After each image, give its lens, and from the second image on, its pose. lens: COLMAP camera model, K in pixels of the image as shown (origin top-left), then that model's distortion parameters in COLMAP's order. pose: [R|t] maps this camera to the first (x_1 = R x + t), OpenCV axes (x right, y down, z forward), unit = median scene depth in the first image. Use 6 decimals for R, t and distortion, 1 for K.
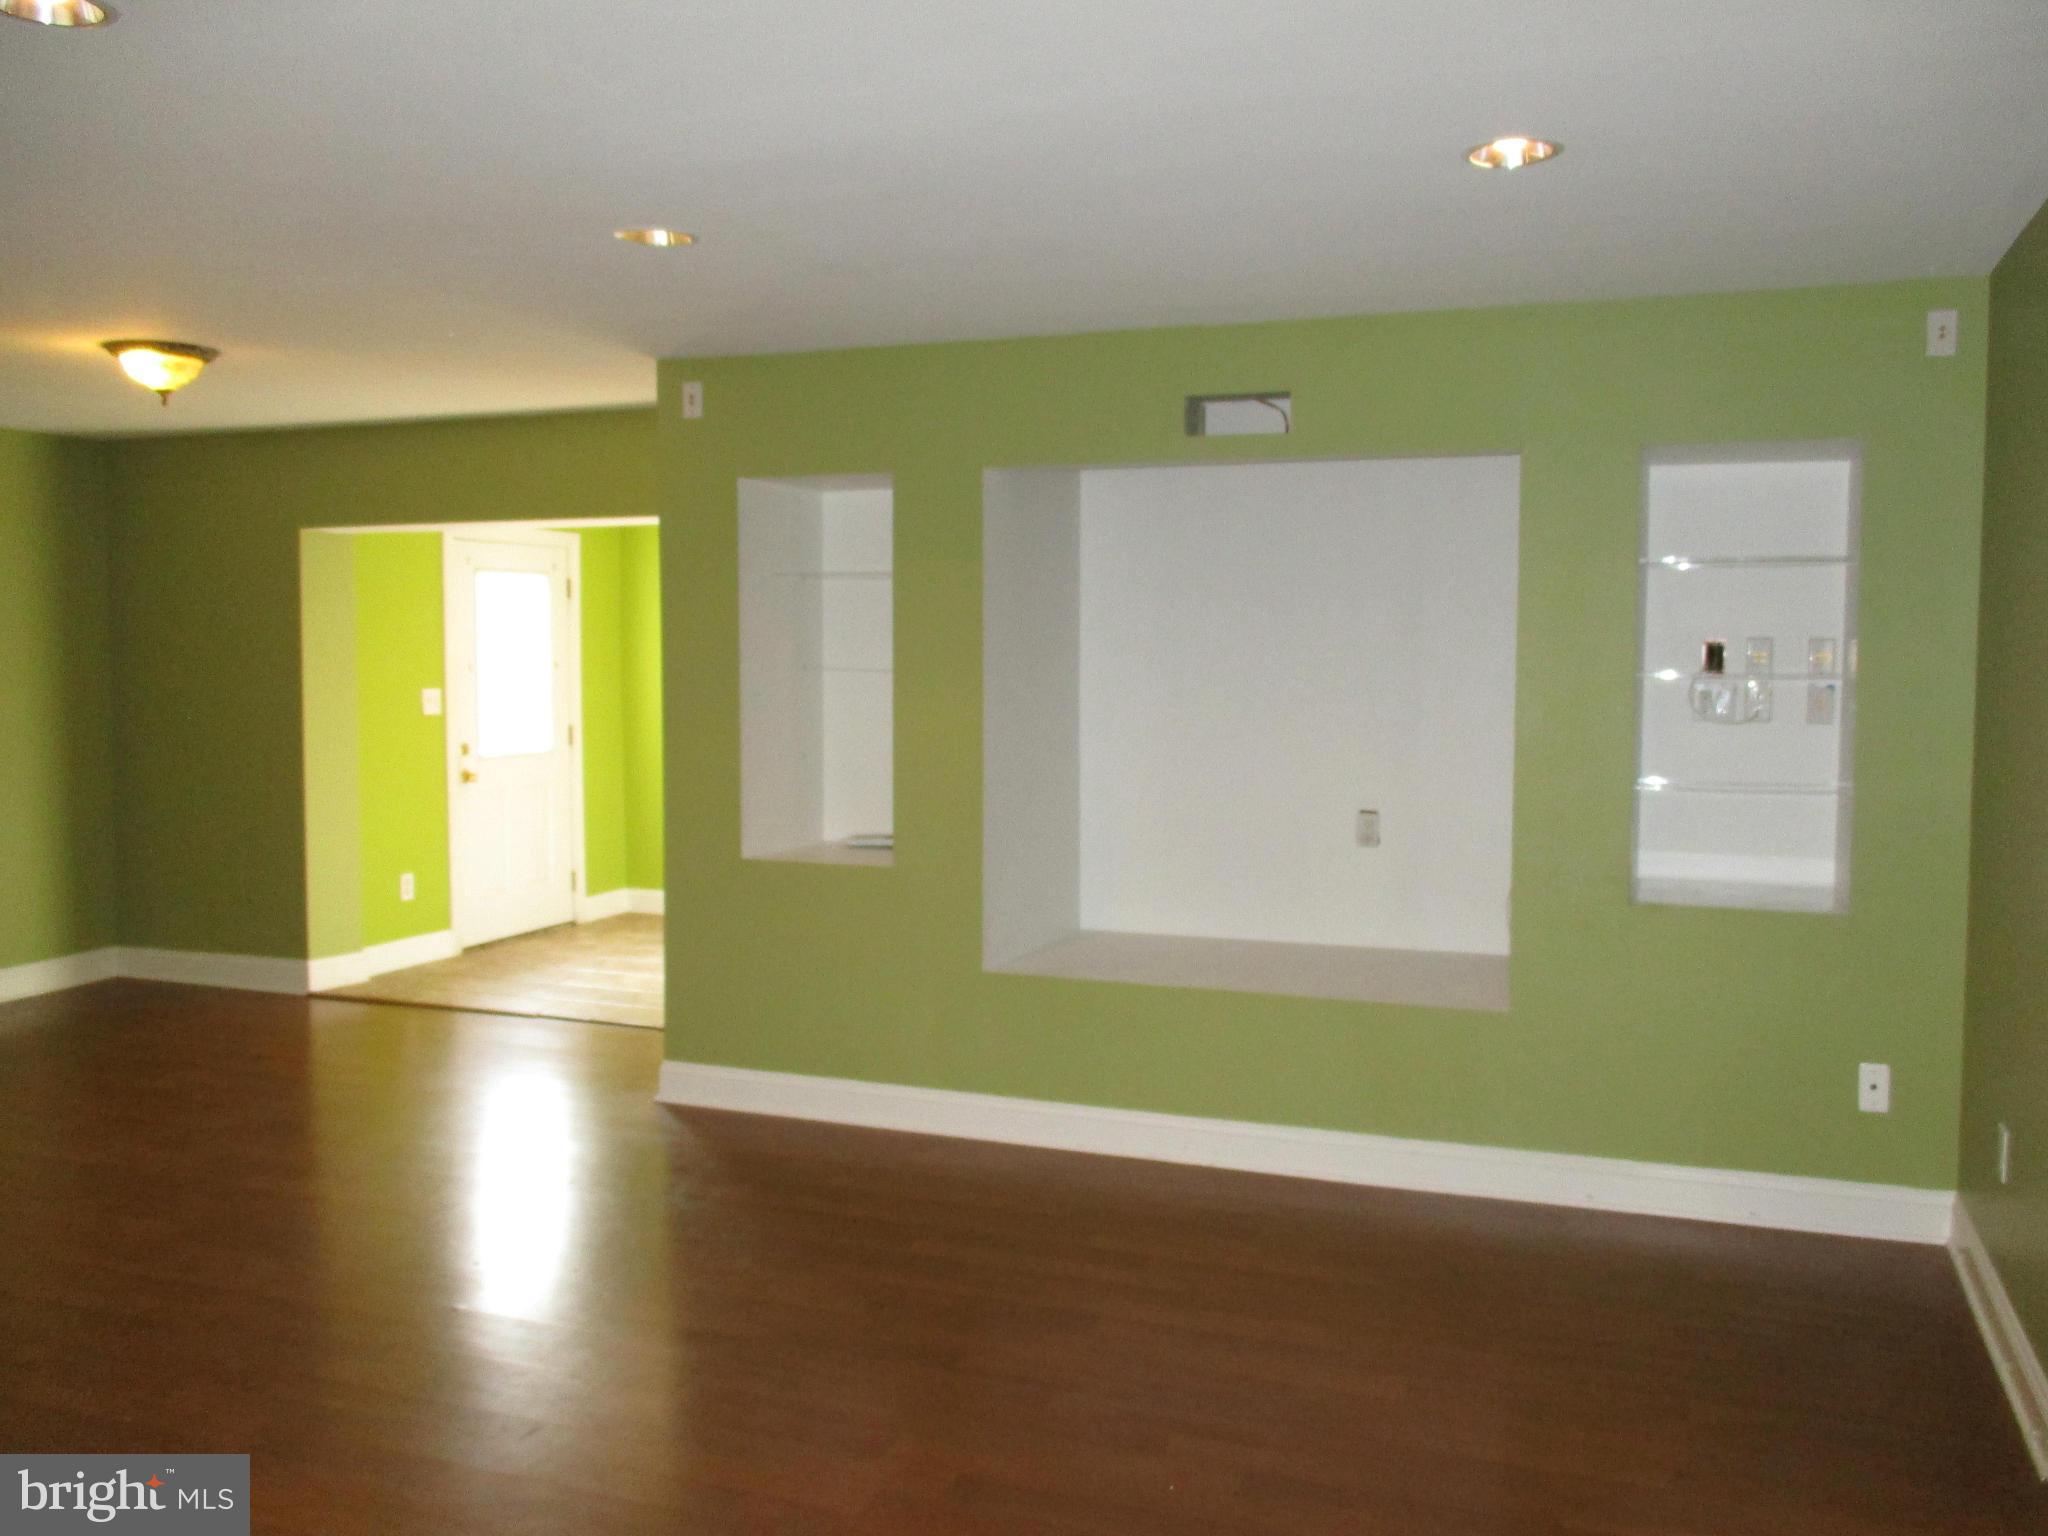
lens RADIAL K [[1708.5, 0, 1024.0], [0, 1708.5, 768.0], [0, 0, 1]] dist [-0.027269, -0.000680]
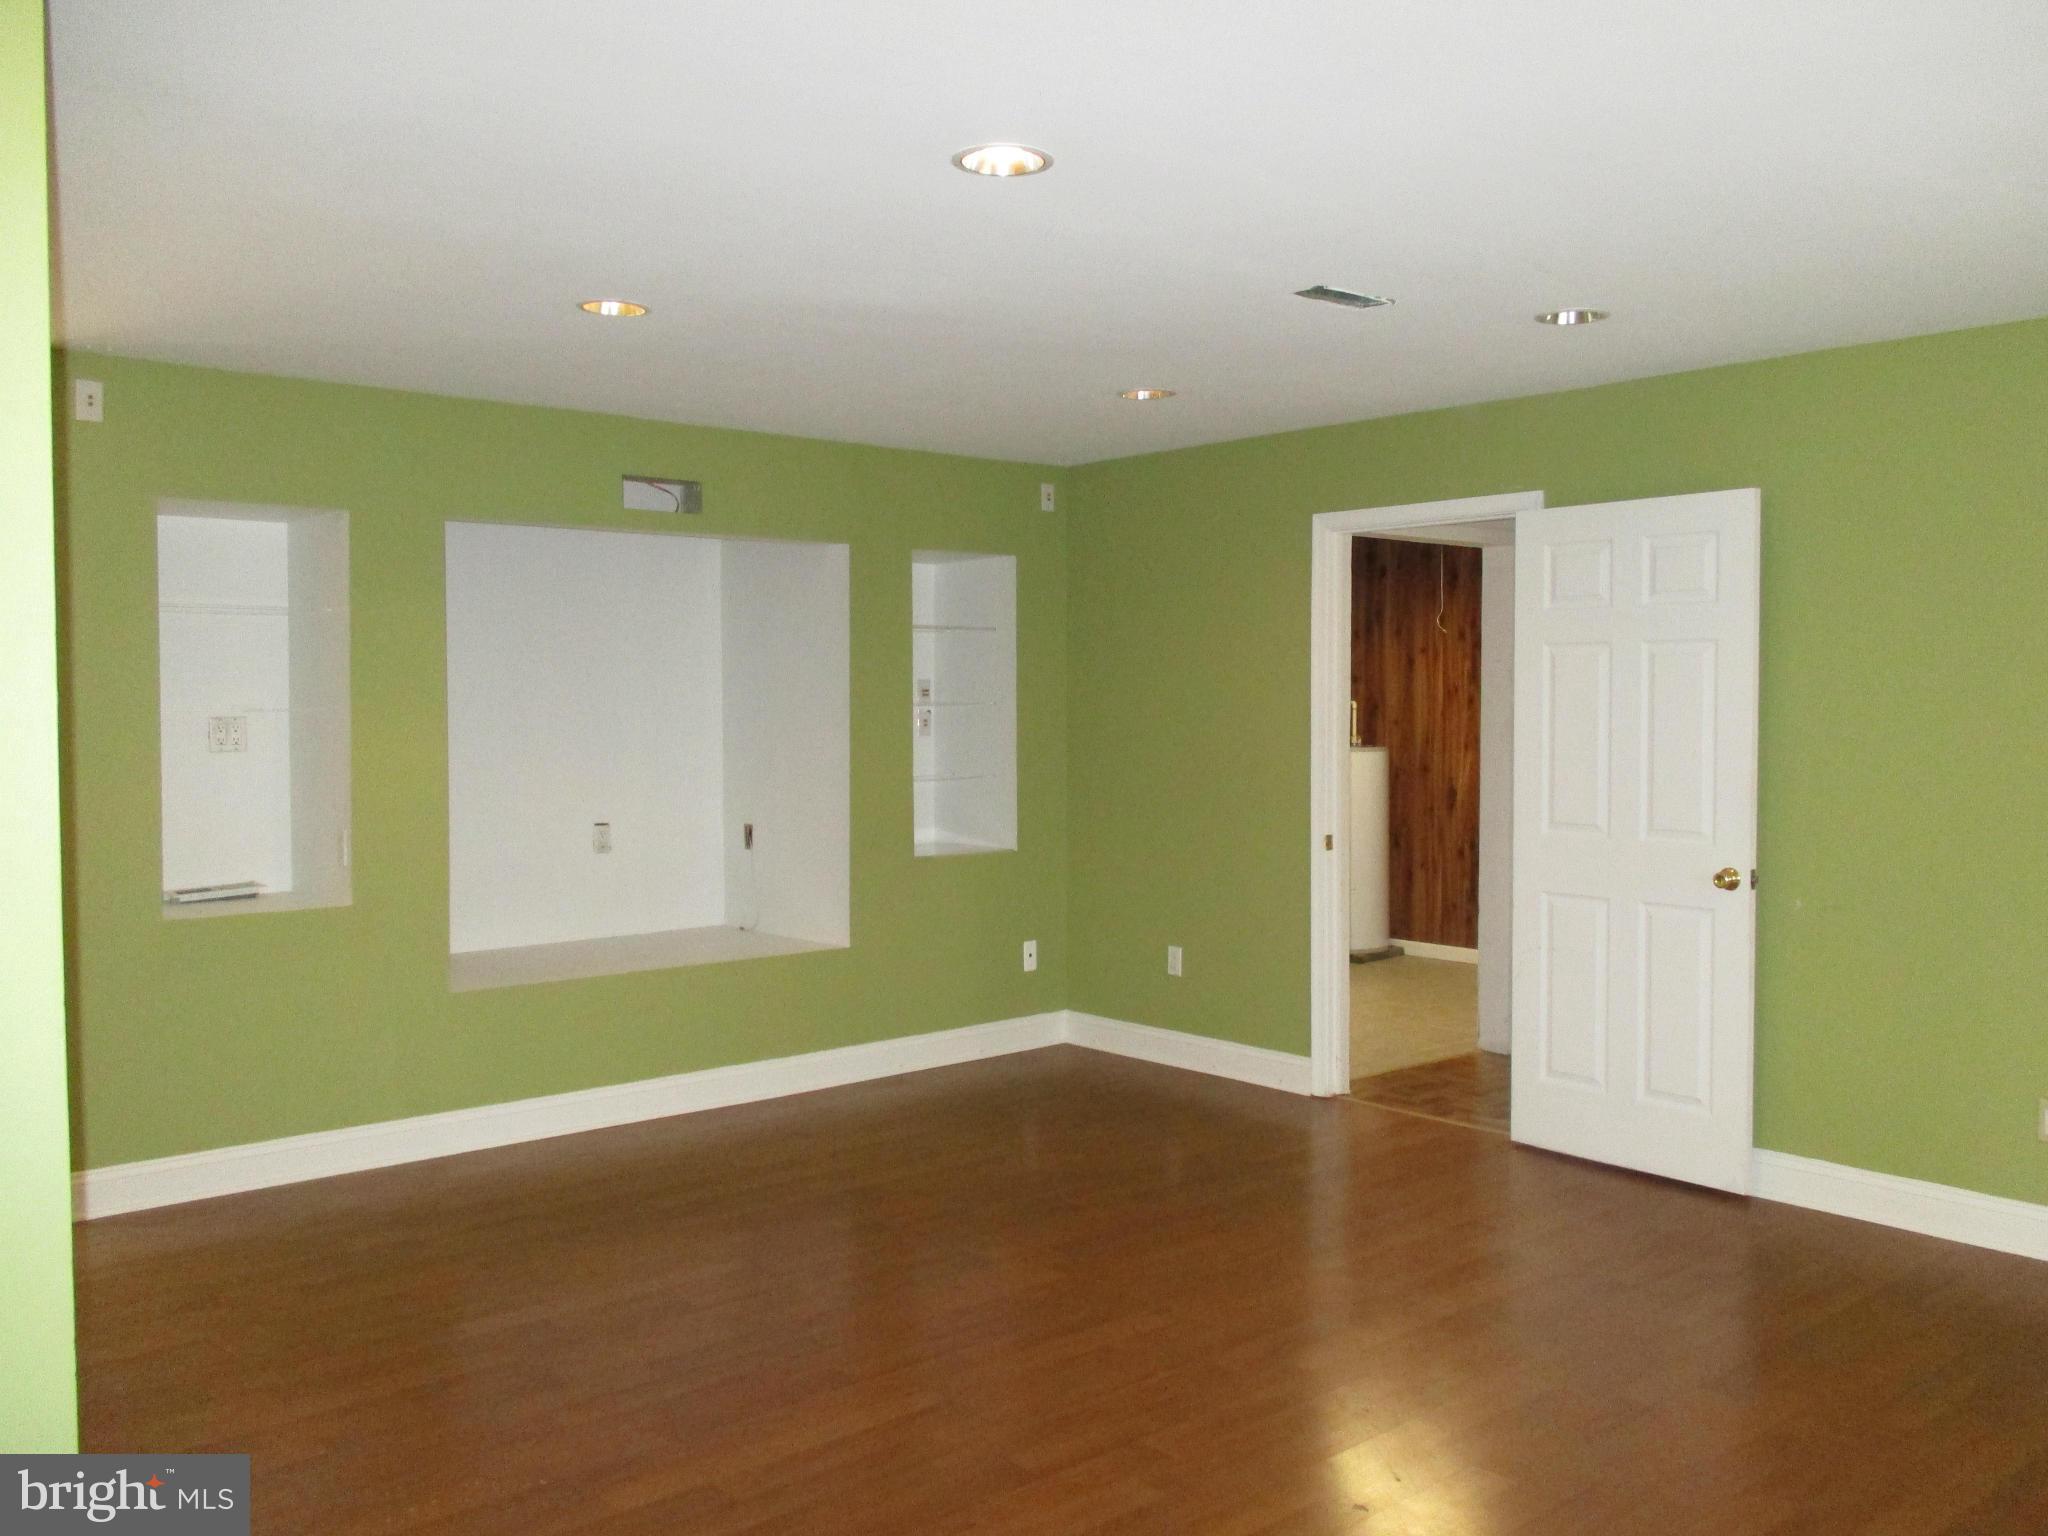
lens RADIAL K [[1708.5, 0, 1024.0], [0, 1708.5, 768.0], [0, 0, 1]] dist [-0.027269, -0.000680]
pose [[0.458912, -0.041692, 0.887503, -0.839698], [0.065977, 0.997740, 0.012756, -0.010615], [-0.886029, 0.052701, 0.460626, 0.217218]]
